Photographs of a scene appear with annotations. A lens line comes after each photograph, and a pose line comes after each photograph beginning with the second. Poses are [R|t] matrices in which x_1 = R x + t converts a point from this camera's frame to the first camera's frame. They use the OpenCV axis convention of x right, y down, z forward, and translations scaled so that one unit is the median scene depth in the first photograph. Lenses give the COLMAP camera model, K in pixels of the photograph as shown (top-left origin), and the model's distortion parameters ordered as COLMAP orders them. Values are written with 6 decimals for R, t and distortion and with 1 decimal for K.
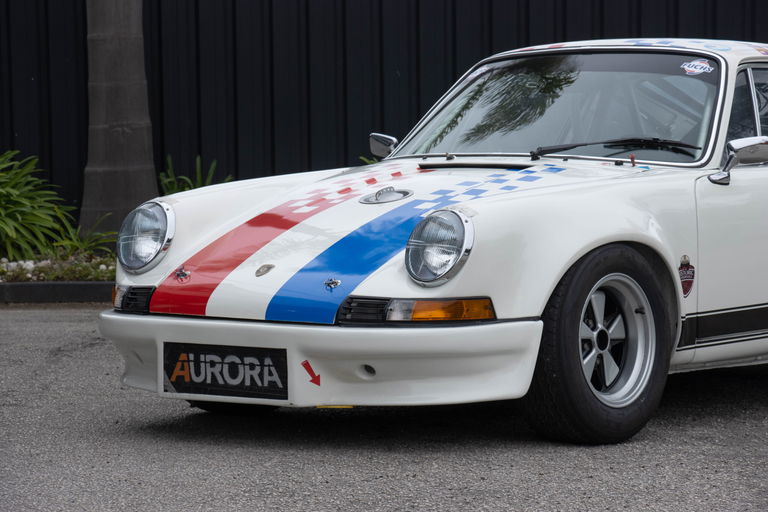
lens RADIAL K [[2981.2, 0, 381.9], [0, 2981.2, 266.7], [0, 0, 1]] dist [1.141127, -2.152853]
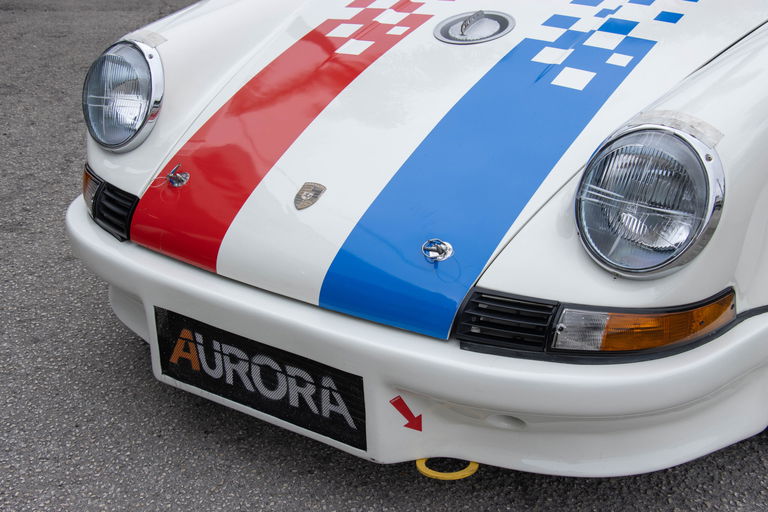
lens RADIAL K [[1057.7, 0, 384.0], [0, 1057.7, 256.0], [0, 0, 1]] dist [-0.005870, 0.463085]
pose [[0.996789, -0.043828, 0.067017, -0.037265], [0.017702, 0.936819, 0.349368, -0.059077], [-0.078095, -0.347059, 0.934586, 0.757834]]
